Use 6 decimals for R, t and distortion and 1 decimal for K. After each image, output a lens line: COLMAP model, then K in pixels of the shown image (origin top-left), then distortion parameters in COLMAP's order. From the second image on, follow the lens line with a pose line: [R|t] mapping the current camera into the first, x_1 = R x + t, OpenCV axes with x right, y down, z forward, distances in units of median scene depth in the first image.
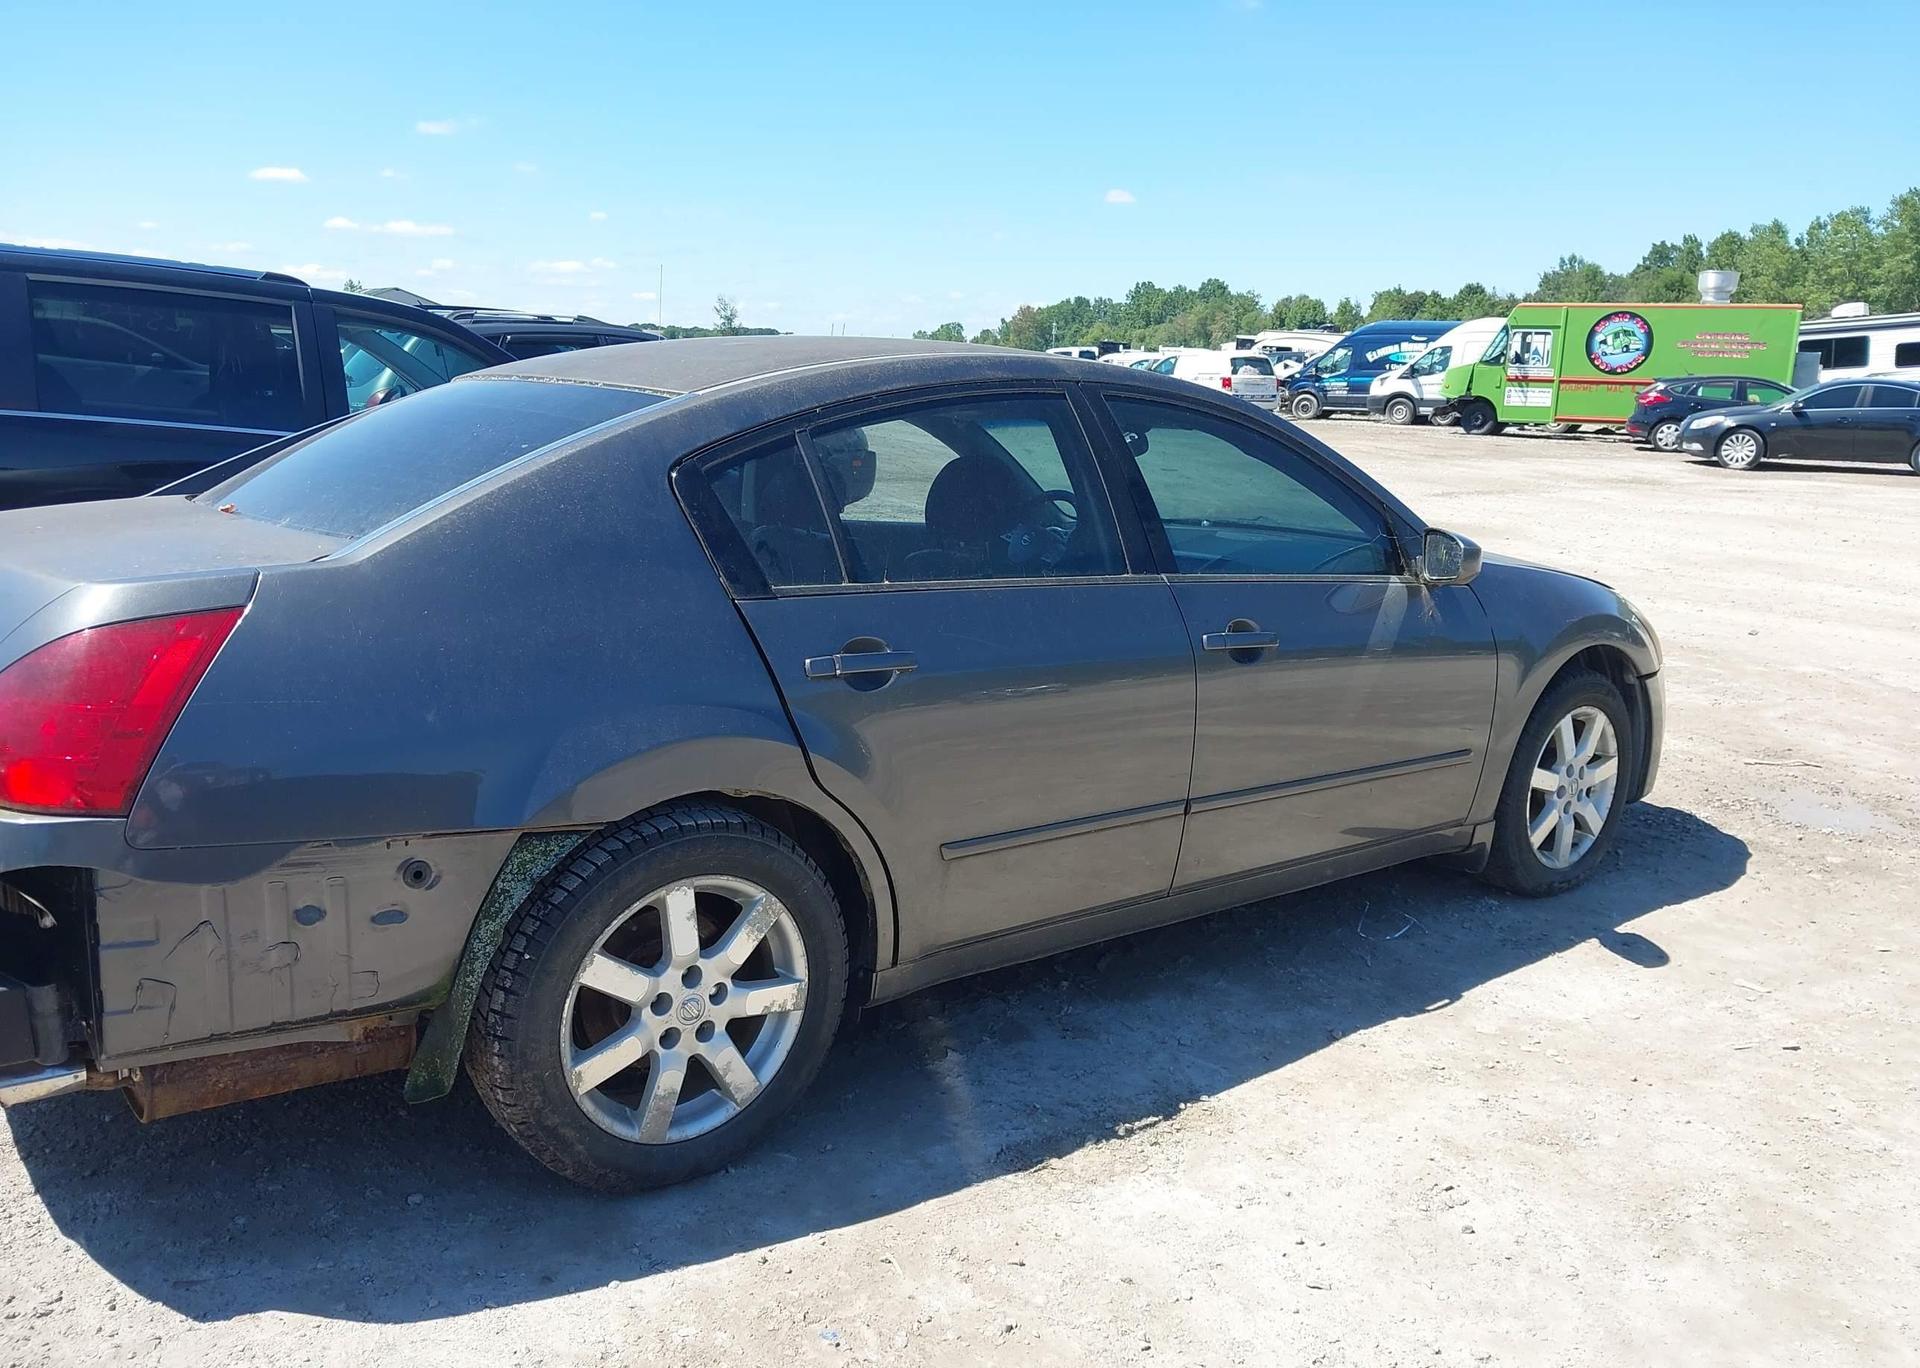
lens RADIAL K [[1509.3, 0, 952.9], [0, 1509.3, 689.2], [0, 0, 1]] dist [0.010648, -0.010448]
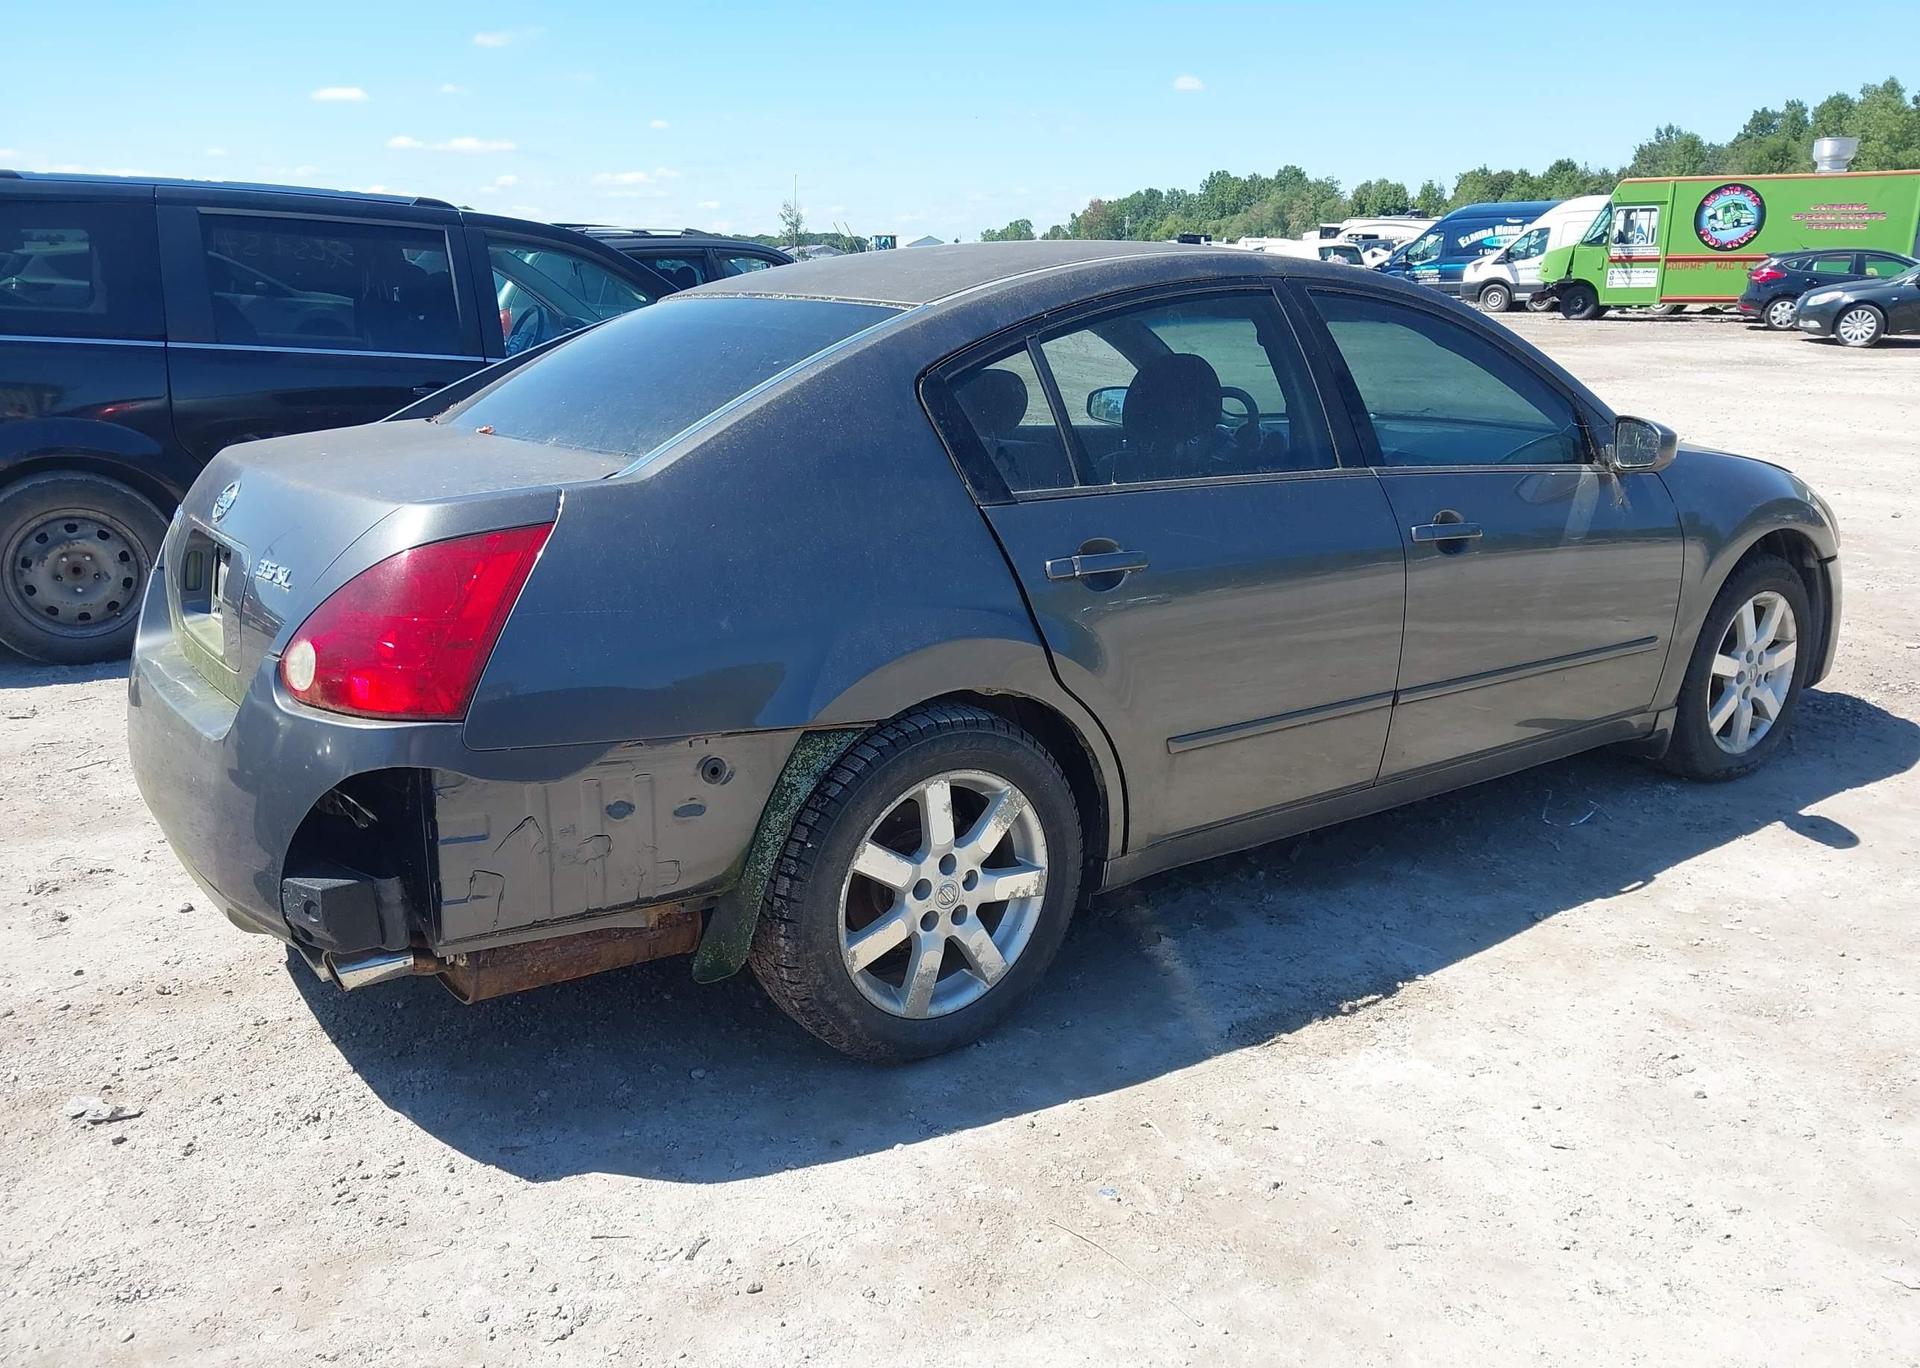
lens RADIAL K [[1509.3, 0, 965.3], [0, 1509.3, 696.4], [0, 0, 1]] dist [0.010648, -0.010448]
pose [[0.998508, -0.021521, -0.050181, -0.100206], [0.024755, 0.997595, 0.064745, 0.004445], [0.048667, -0.065890, 0.996639, -0.040530]]
